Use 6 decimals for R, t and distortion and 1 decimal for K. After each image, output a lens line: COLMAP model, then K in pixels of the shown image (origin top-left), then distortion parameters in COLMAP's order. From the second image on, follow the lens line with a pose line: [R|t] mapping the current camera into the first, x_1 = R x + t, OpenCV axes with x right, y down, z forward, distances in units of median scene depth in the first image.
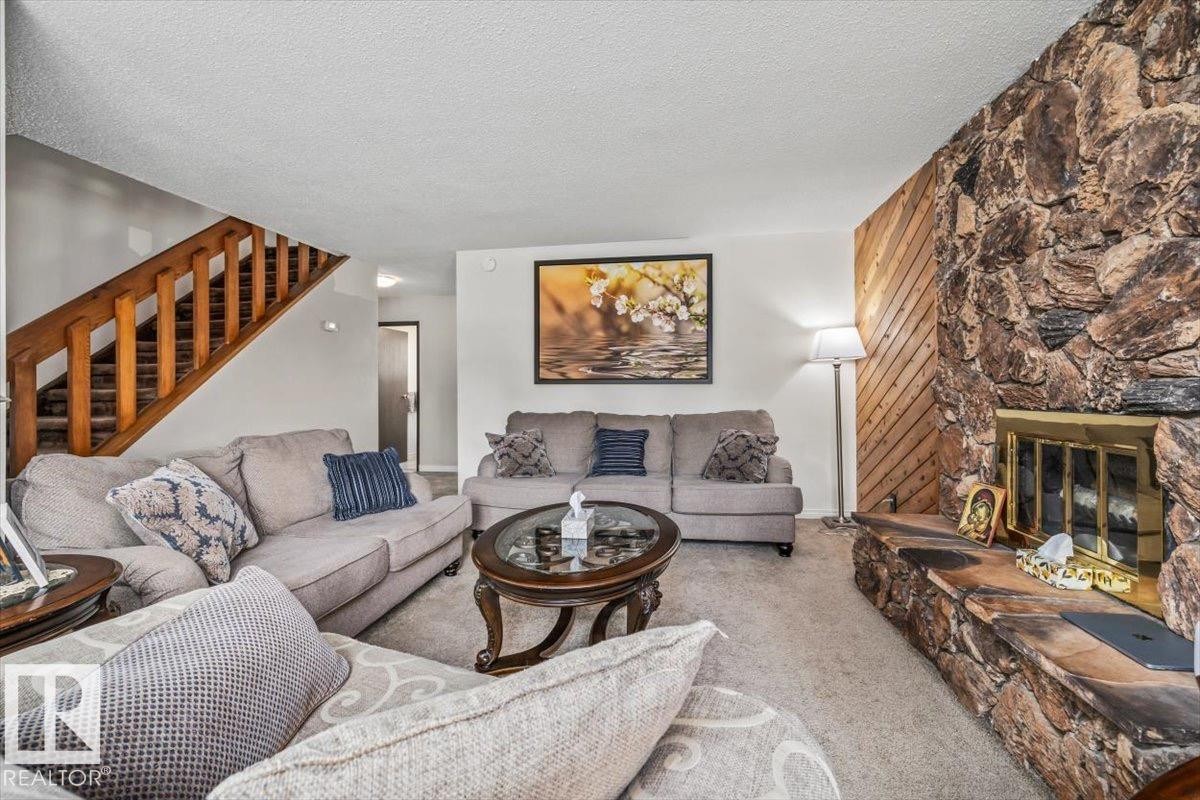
lens RADIAL K [[505.3, 0, 612.8], [0, 505.3, 389.9], [0, 0, 1]] dist [-0.000083, -0.000323]
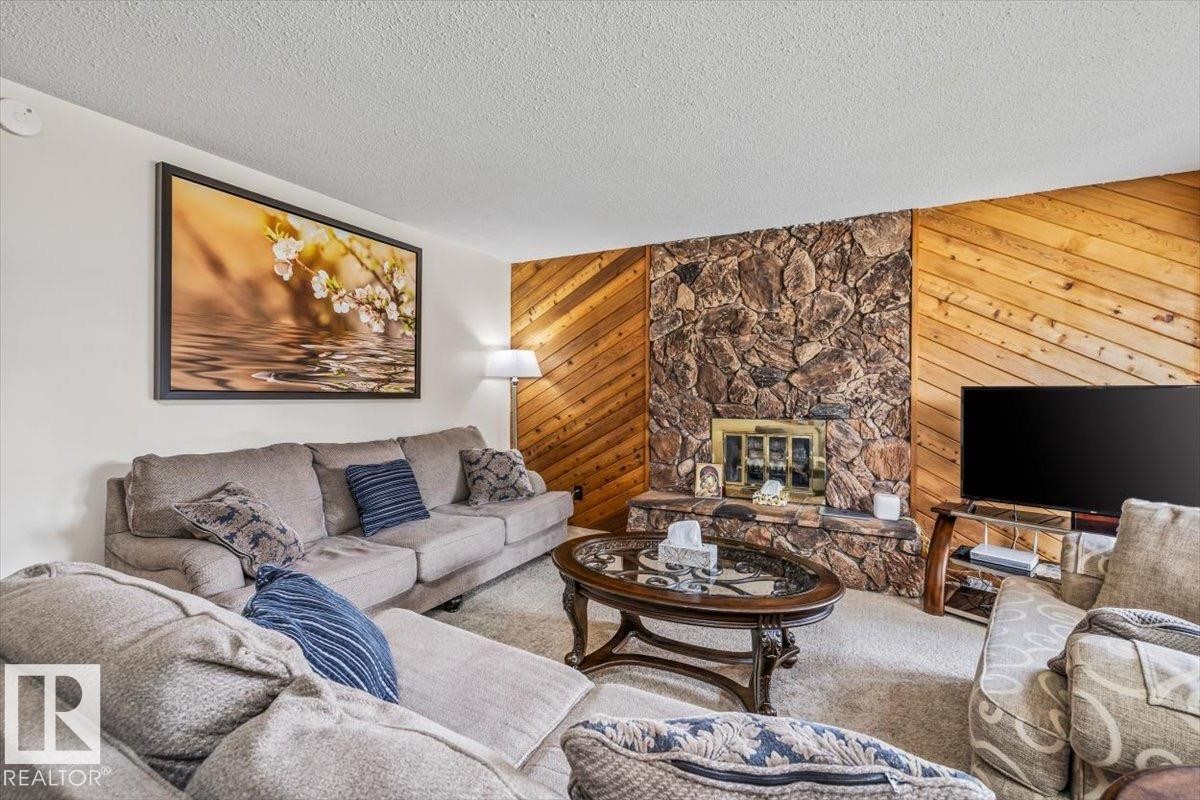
lens RADIAL K [[505.3, 0, 604.3], [0, 505.3, 398.7], [0, 0, 1]] dist [-0.000083, -0.000323]
pose [[0.327785, -0.003513, 0.944746, -0.512853], [-0.007096, 0.999956, 0.006180, -0.019611], [-0.944726, -0.008730, 0.327745, 0.411301]]
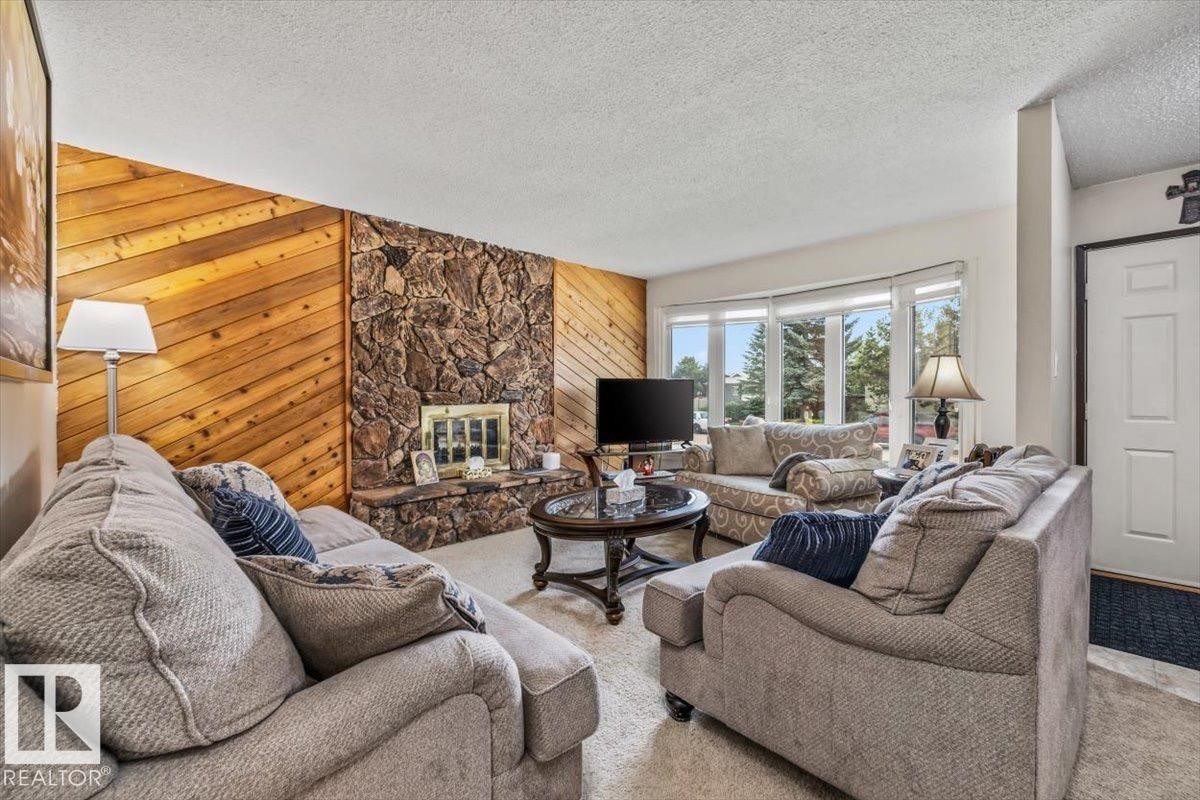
lens RADIAL K [[505.3, 0, 591.1], [0, 505.3, 395.0], [0, 0, 1]] dist [-0.000083, -0.000323]
pose [[-0.779095, -0.001091, 0.626905, -0.413627], [0.002936, 0.999981, 0.005389, -0.004835], [-0.626899, 0.006039, -0.779077, 1.043593]]
